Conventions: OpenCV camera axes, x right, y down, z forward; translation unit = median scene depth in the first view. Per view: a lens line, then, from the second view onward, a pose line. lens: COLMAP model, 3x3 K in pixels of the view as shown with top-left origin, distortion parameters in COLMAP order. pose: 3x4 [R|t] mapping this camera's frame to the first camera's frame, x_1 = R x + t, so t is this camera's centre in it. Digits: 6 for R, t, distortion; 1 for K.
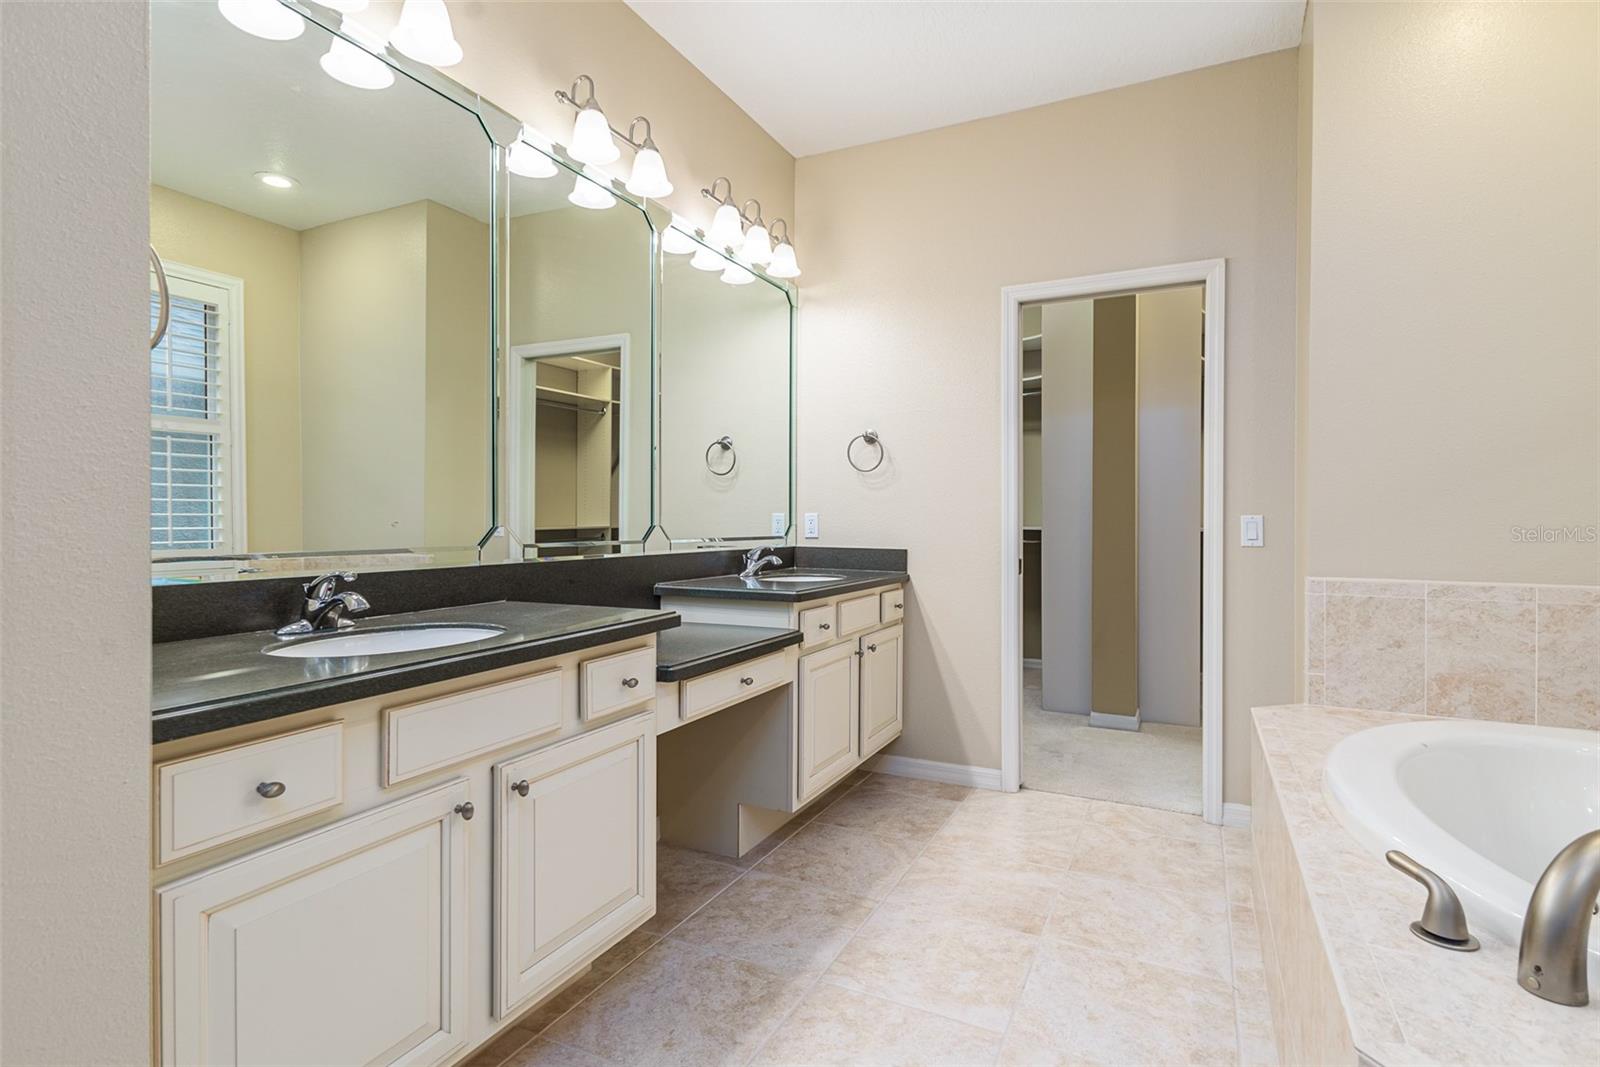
lens RADIAL K [[798.7, 0, 791.0], [0, 798.7, 522.0], [0, 0, 1]] dist [0.009575, -0.003137]
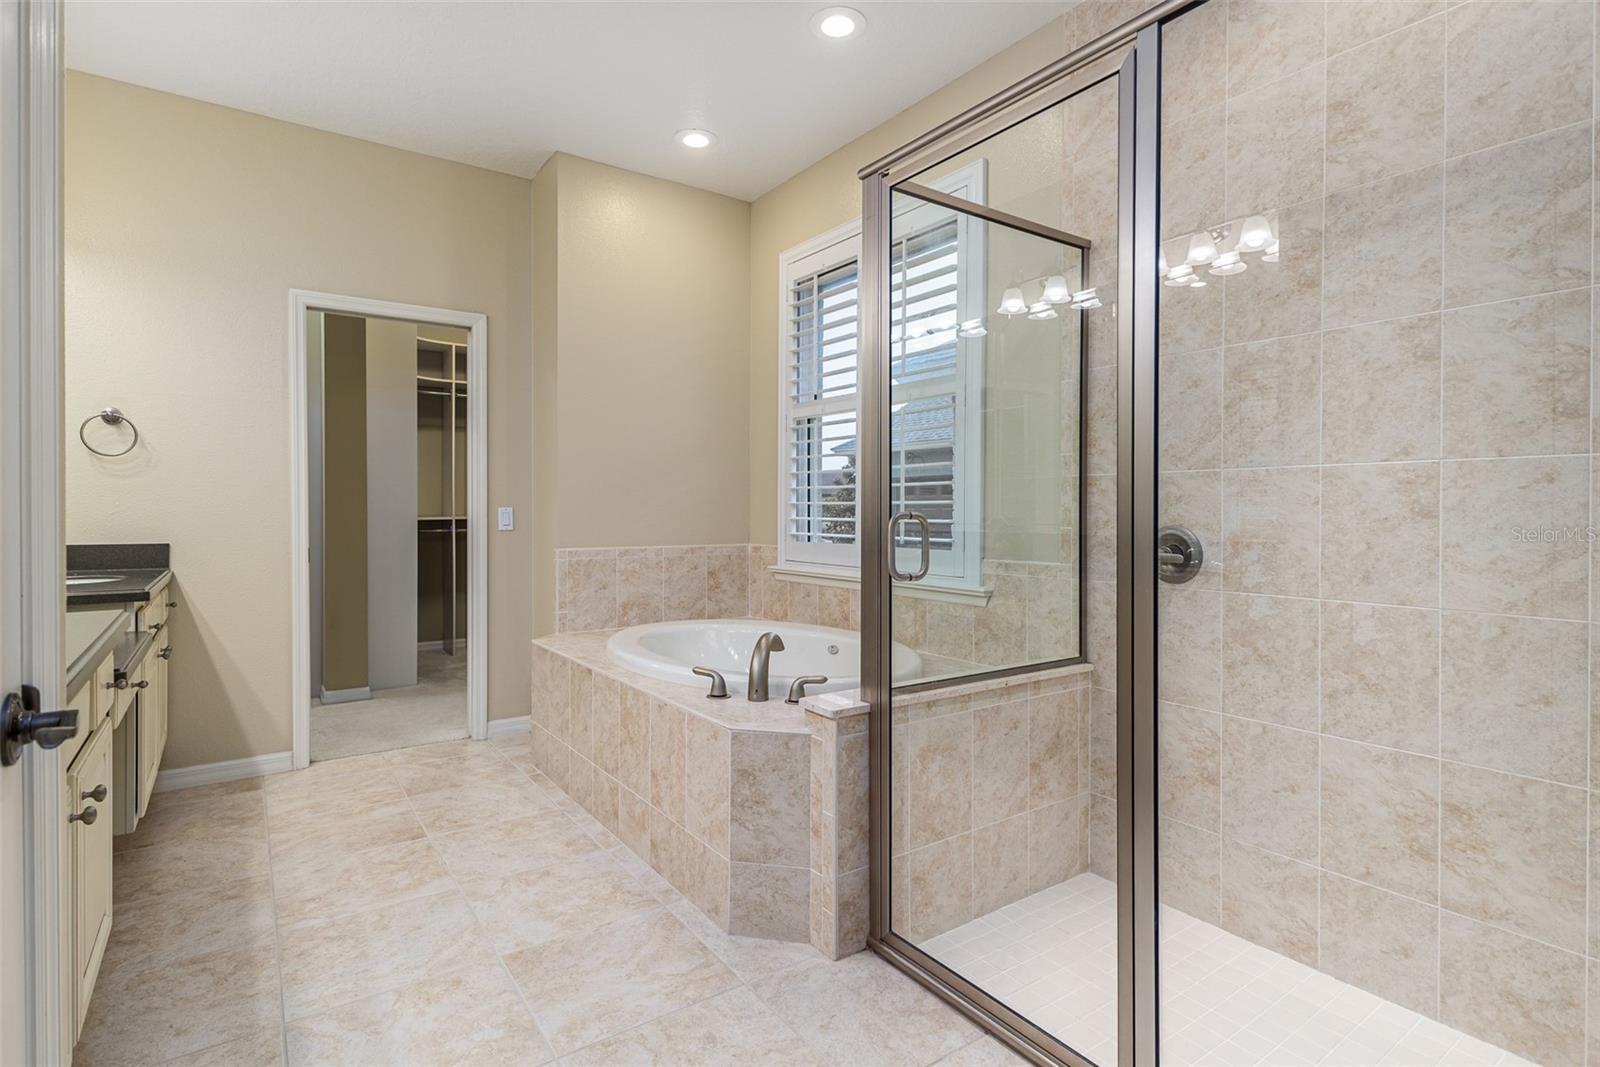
lens RADIAL K [[798.7, 0, 811.5], [0, 798.7, 532.2], [0, 0, 1]] dist [0.009575, -0.003137]
pose [[0.462133, -0.026567, 0.886412, -0.469195], [0.005937, 0.999621, 0.026865, 0.000069], [-0.886791, -0.007152, 0.462116, -0.117209]]
